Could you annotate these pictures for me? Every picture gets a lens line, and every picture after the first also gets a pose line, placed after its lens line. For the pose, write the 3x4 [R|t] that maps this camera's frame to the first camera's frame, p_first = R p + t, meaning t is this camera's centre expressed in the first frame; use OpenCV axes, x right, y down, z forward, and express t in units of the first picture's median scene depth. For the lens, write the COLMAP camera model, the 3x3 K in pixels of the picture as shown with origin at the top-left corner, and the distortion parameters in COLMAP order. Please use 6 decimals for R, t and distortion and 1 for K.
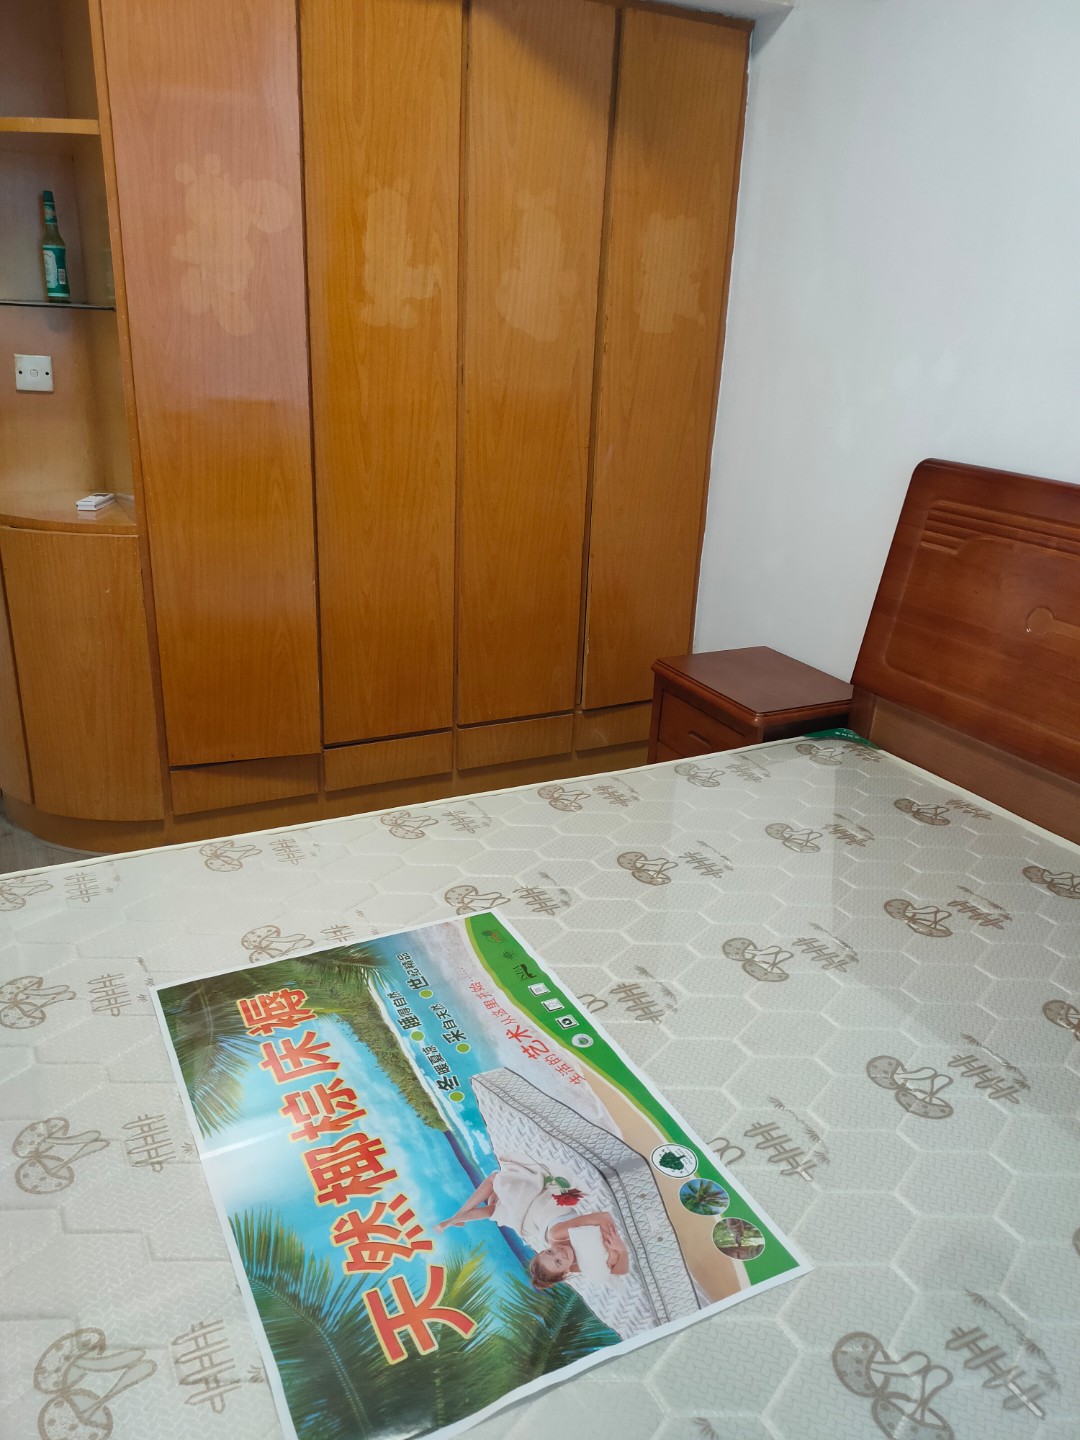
lens RADIAL K [[1061.2, 0, 540.0], [0, 1061.2, 720.0], [0, 0, 1]] dist [0.003301, 0.000544]
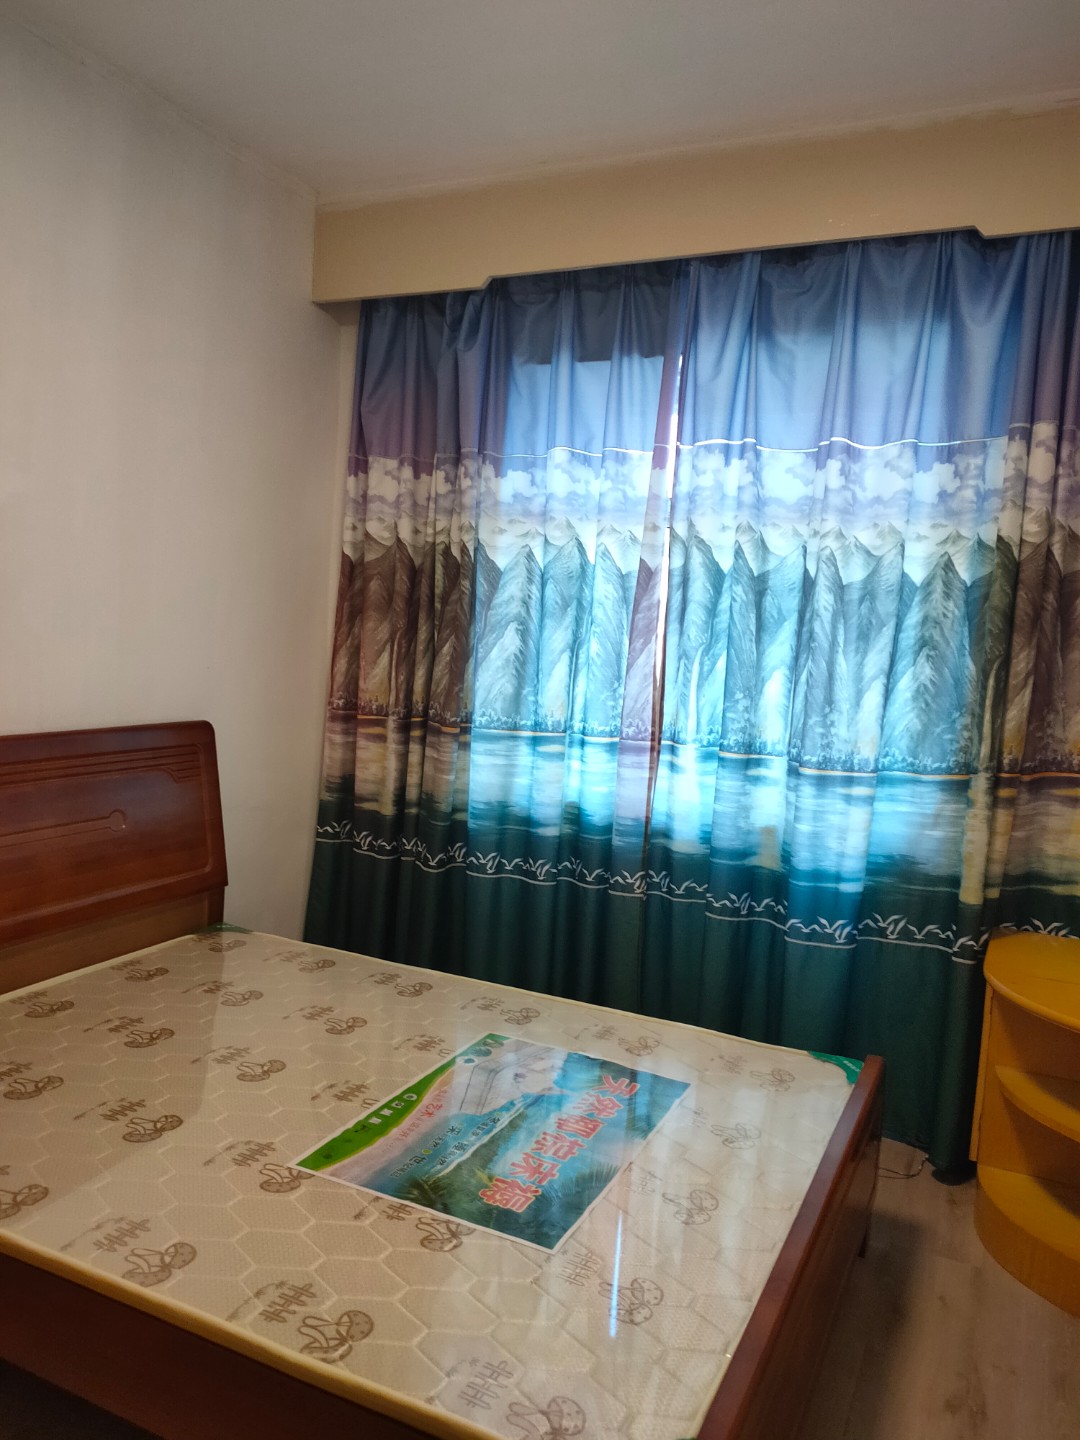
lens RADIAL K [[1061.2, 0, 540.0], [0, 1061.2, 720.0], [0, 0, 1]] dist [0.003301, 0.000544]
pose [[-0.595206, -0.150786, 0.789299, -1.150243], [0.204943, 0.921270, 0.330544, -0.646114], [-0.776999, 0.358503, -0.517443, 1.370253]]
